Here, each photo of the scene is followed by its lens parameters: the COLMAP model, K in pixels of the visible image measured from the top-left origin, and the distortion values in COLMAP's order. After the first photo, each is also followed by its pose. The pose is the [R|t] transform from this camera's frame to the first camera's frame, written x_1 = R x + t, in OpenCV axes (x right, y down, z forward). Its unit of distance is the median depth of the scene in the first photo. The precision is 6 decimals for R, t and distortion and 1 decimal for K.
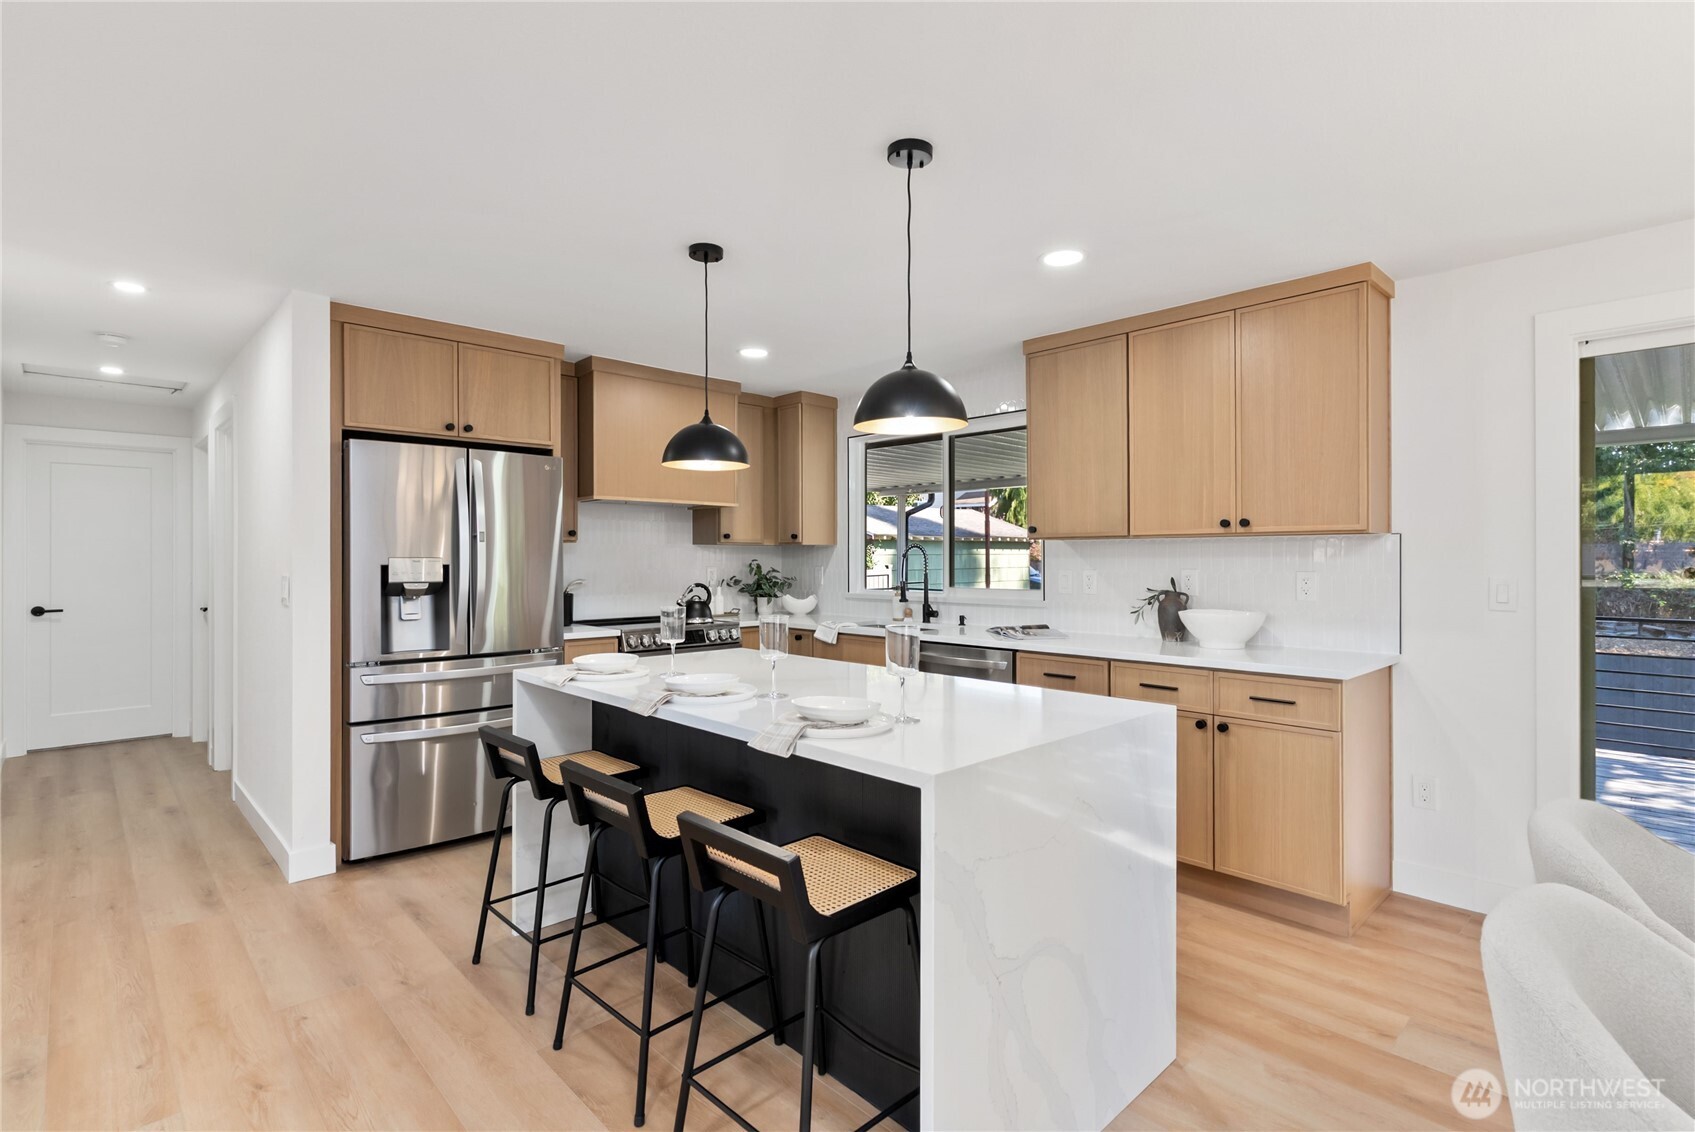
lens RADIAL K [[814.6, 0, 850.0], [0, 814.6, 557.8], [0, 0, 1]] dist [0.001716, 0.000355]
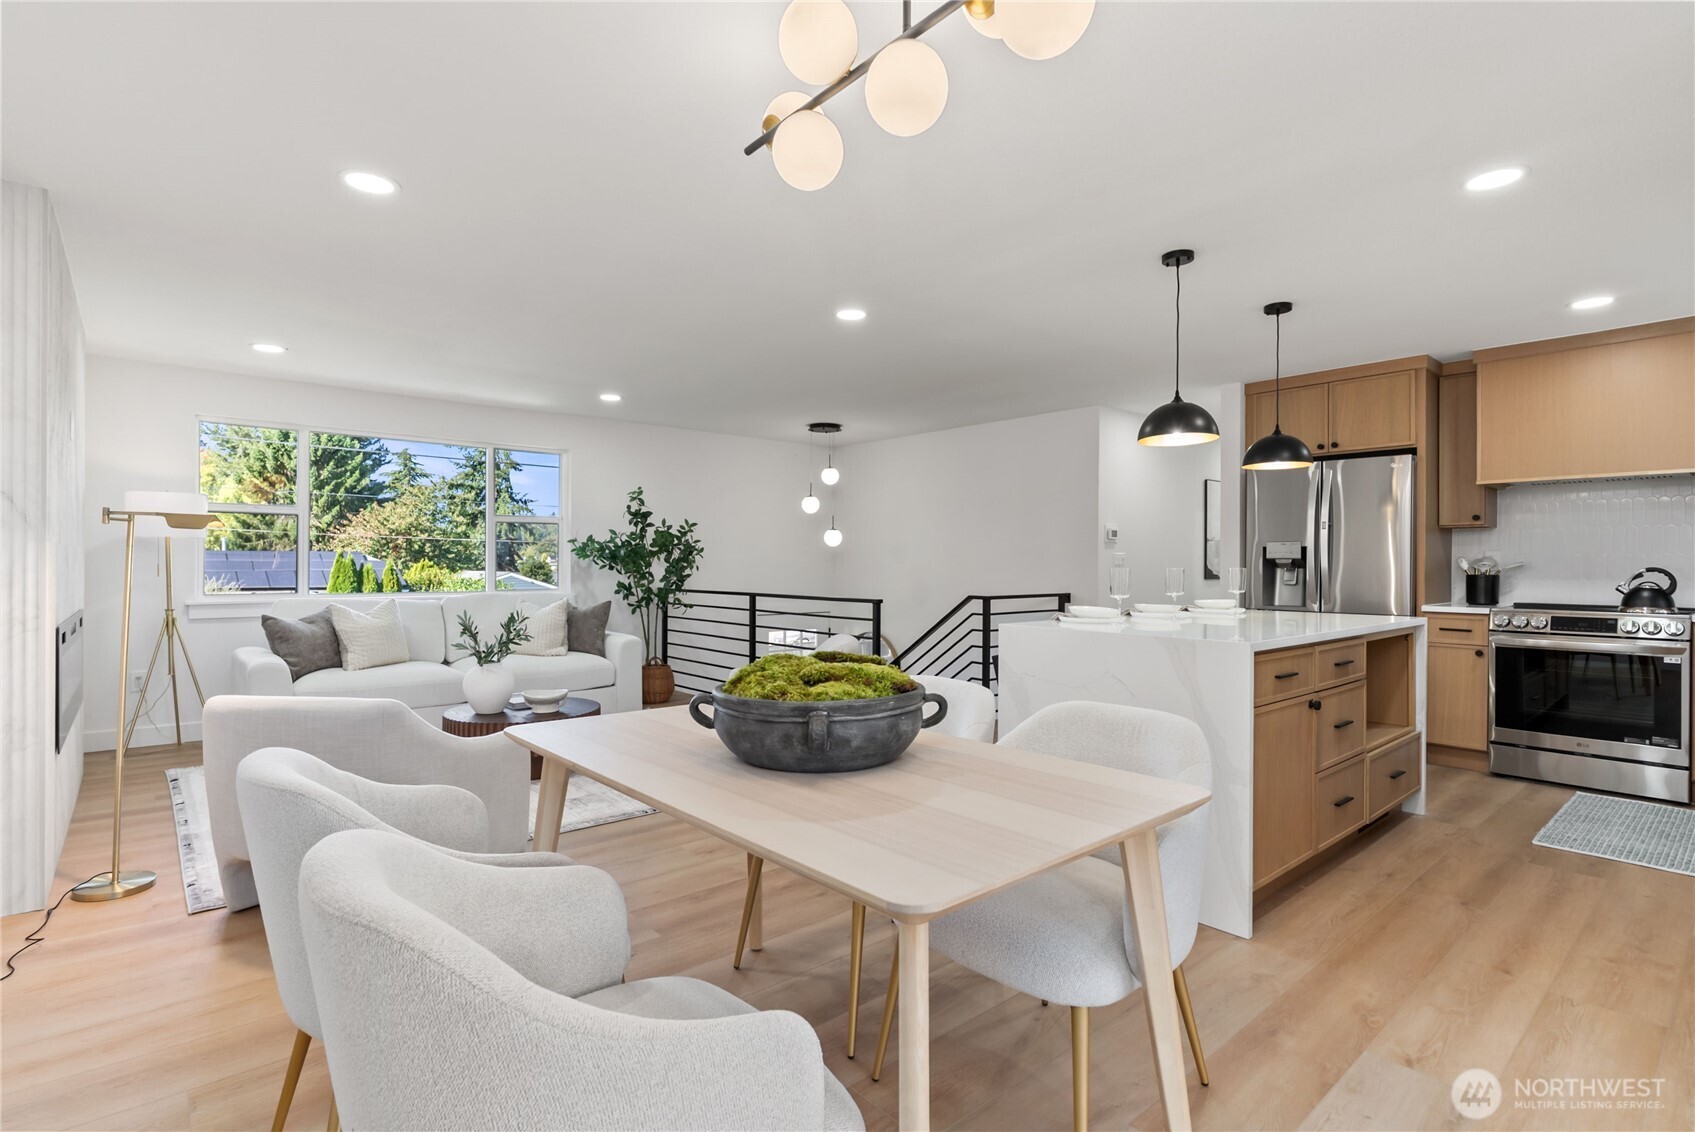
lens RADIAL K [[807.7, 0, 849.4], [0, 807.7, 562.6], [0, 0, 1]] dist [0.004350, 0.000968]
pose [[-0.048387, -0.000731, -0.998828, 0.944725], [-0.004135, 0.999991, -0.000532, 0.040633], [0.998820, 0.004105, -0.048390, 0.280513]]
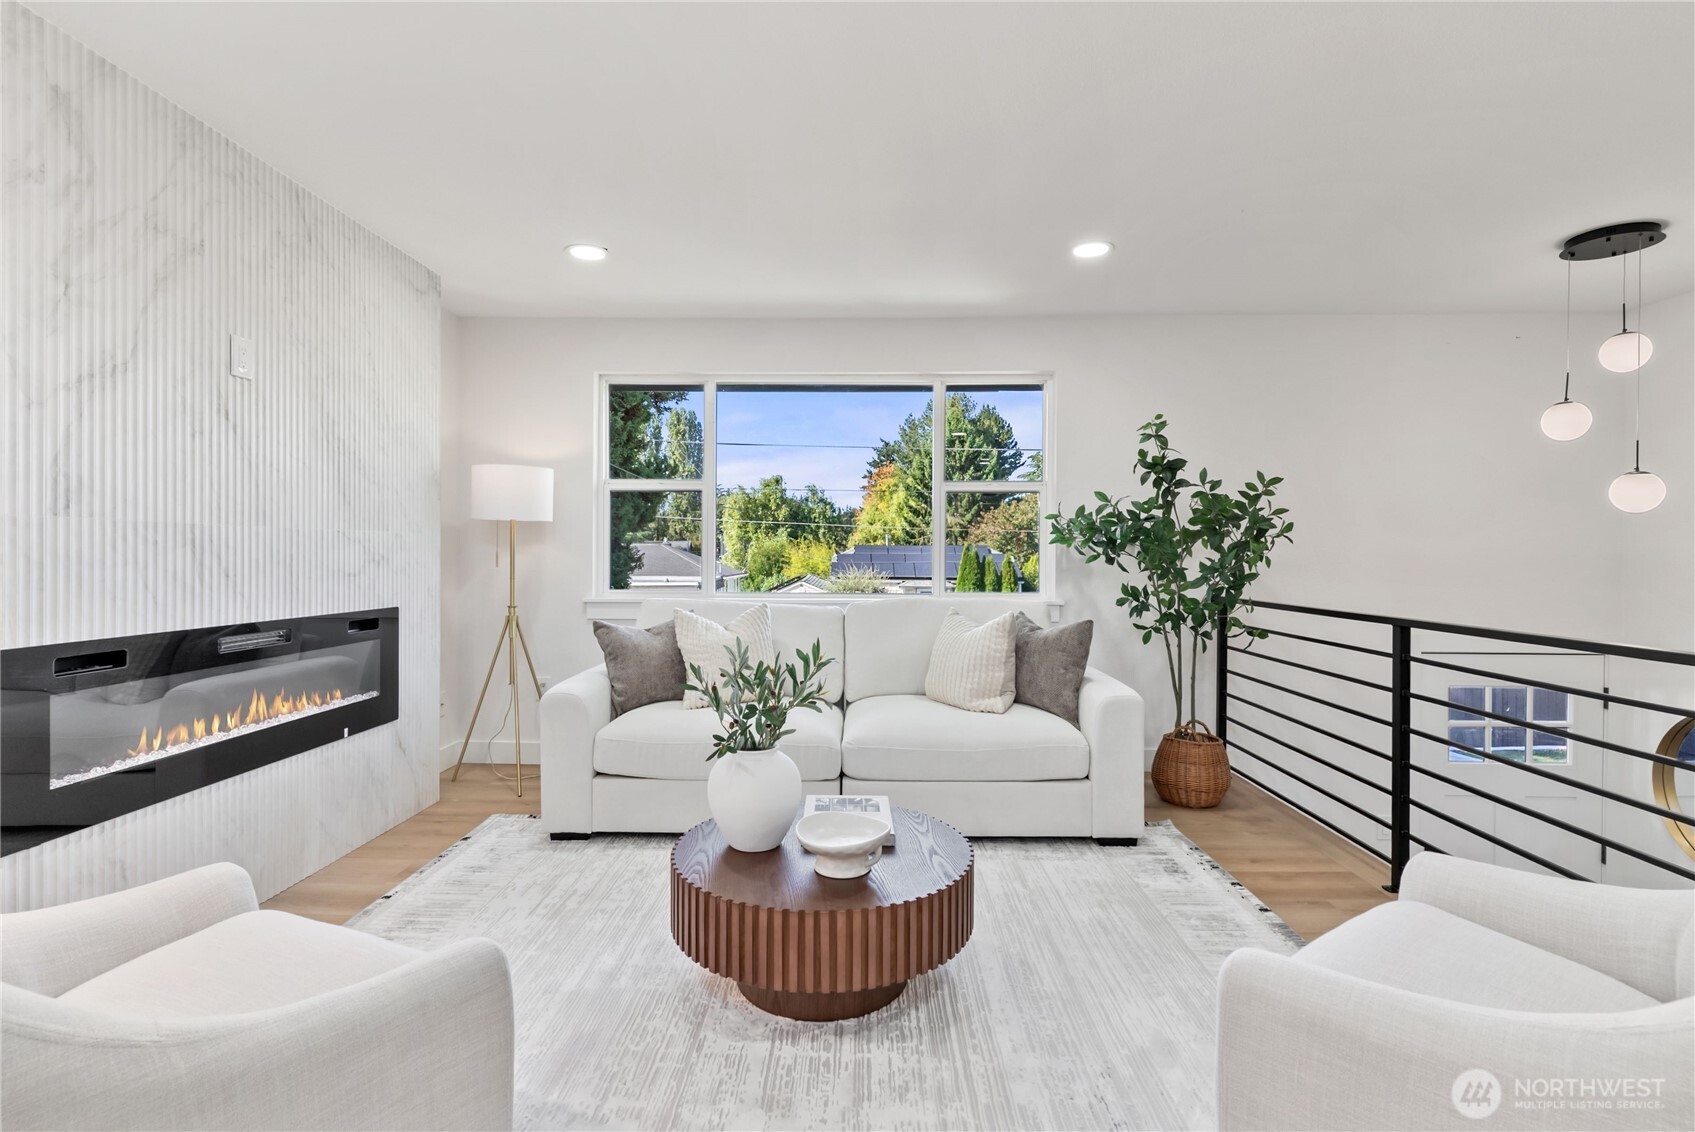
lens RADIAL K [[807.7, 0, 849.4], [0, 807.7, 562.6], [0, 0, 1]] dist [0.004350, 0.000968]
pose [[-0.709399, 0.003827, -0.704797, 0.149302], [-0.005405, 0.999926, 0.010869, 0.046826], [0.704787, 0.011520, -0.709326, 0.166283]]
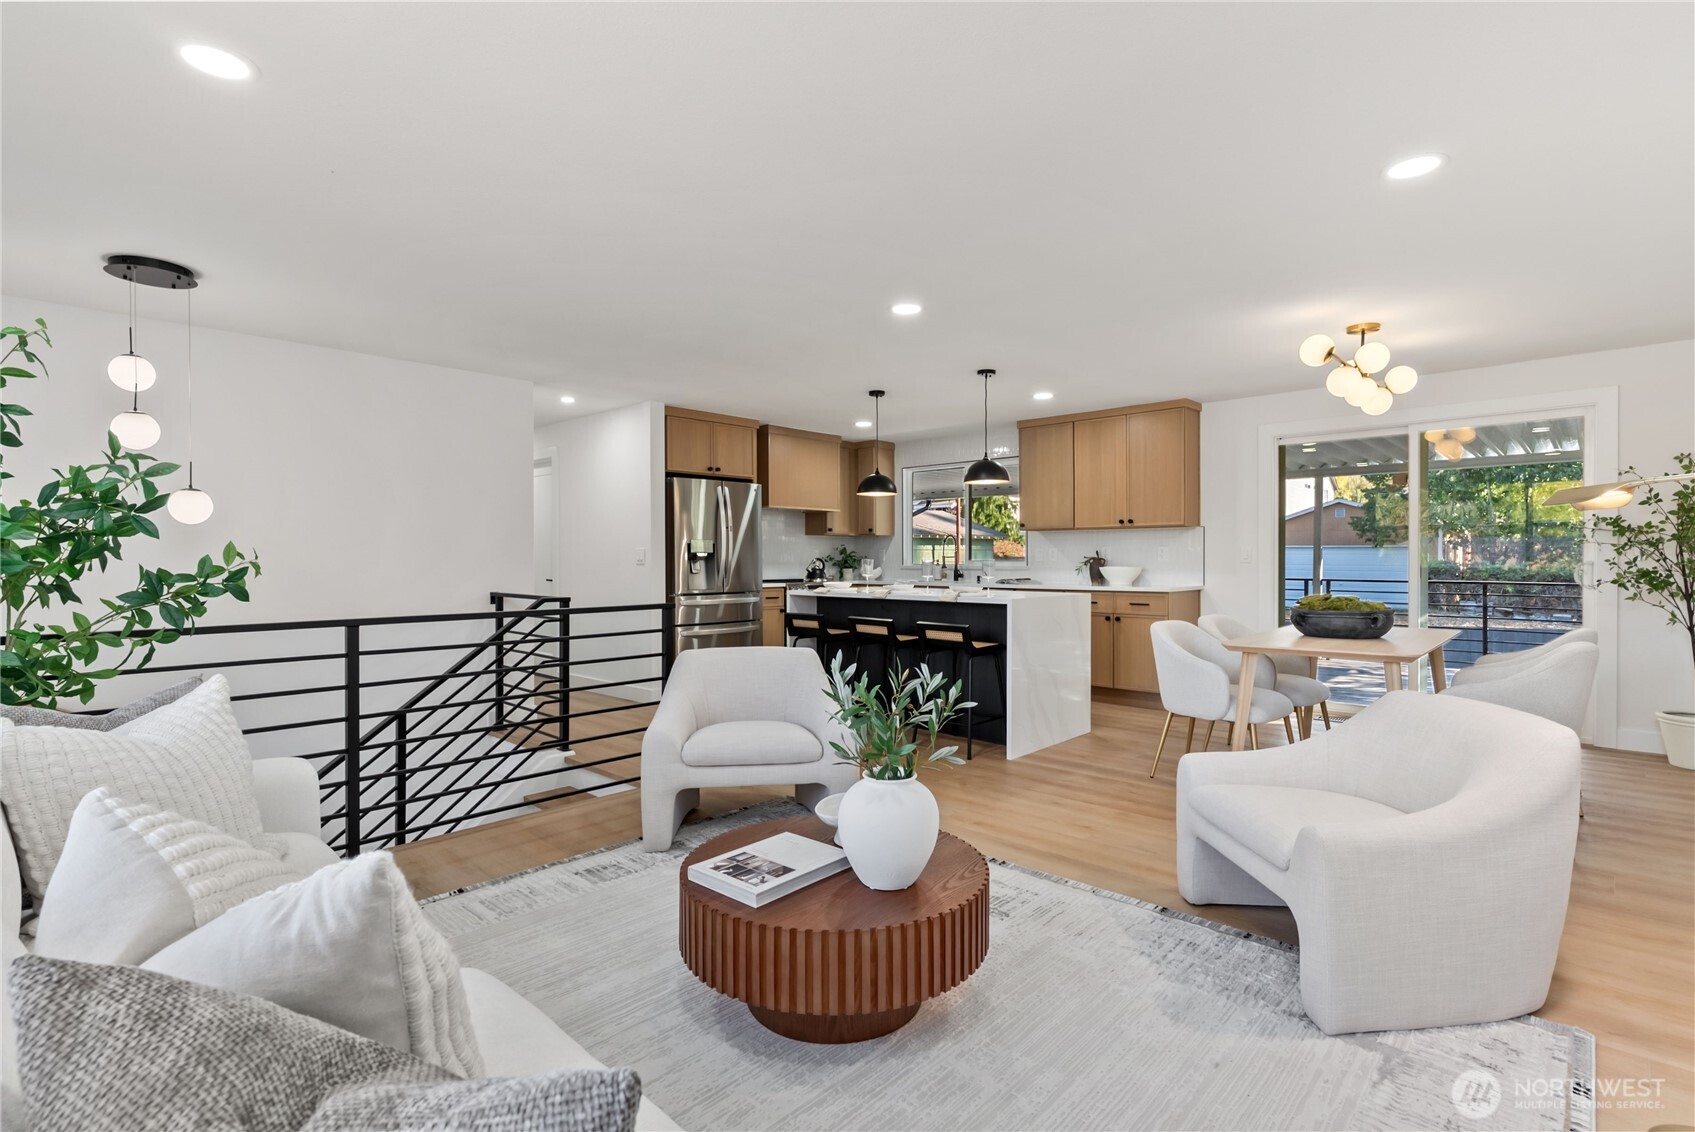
lens RADIAL K [[807.7, 0, 849.4], [0, 807.7, 562.6], [0, 0, 1]] dist [0.004350, 0.000968]
pose [[0.998689, -0.001893, 0.051149, -0.280874], [0.001599, 0.999982, 0.005786, 0.042089], [-0.051159, -0.005697, 0.998674, -0.864923]]
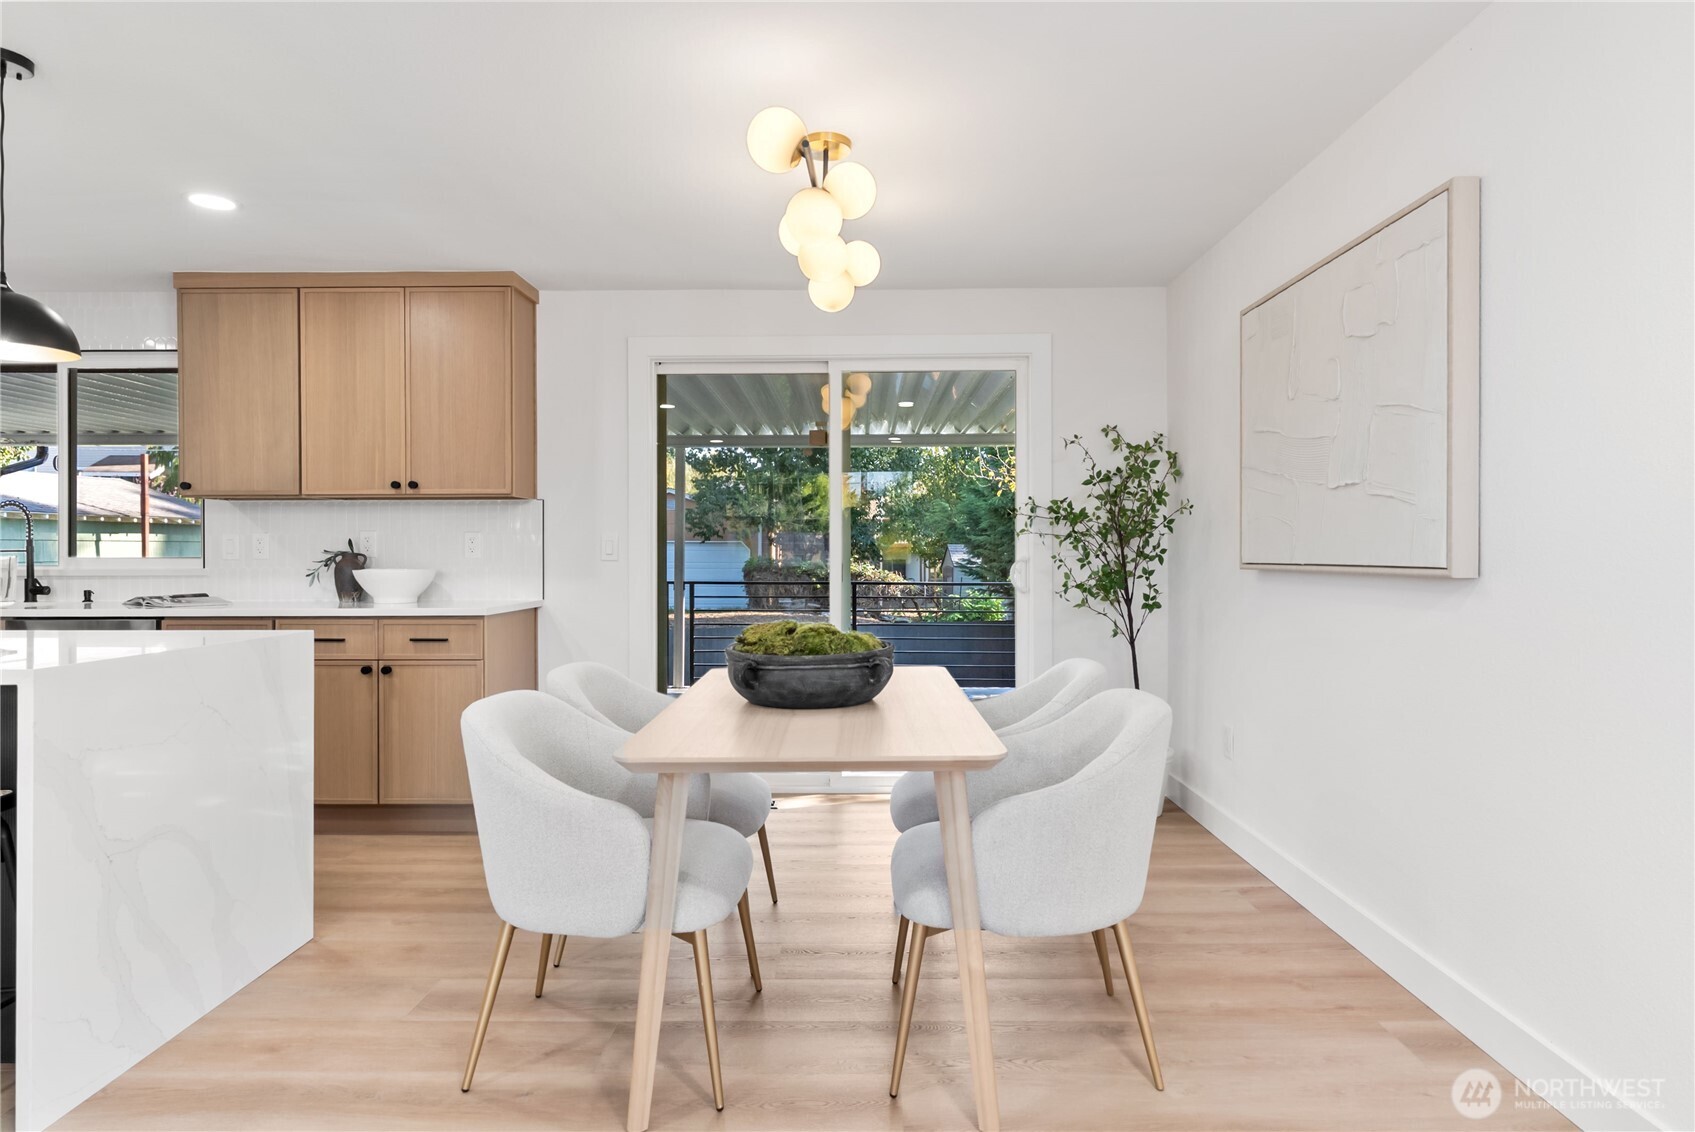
lens RADIAL K [[960.7, 0, 849.8], [0, 960.7, 552.1], [0, 0, 1]] dist [0.002720, 0.000583]
pose [[0.699752, 0.000138, 0.714386, -0.022192], [0.000972, 0.999999, -0.001146, 0.044048], [-0.714385, 0.001496, 0.699751, -0.284487]]
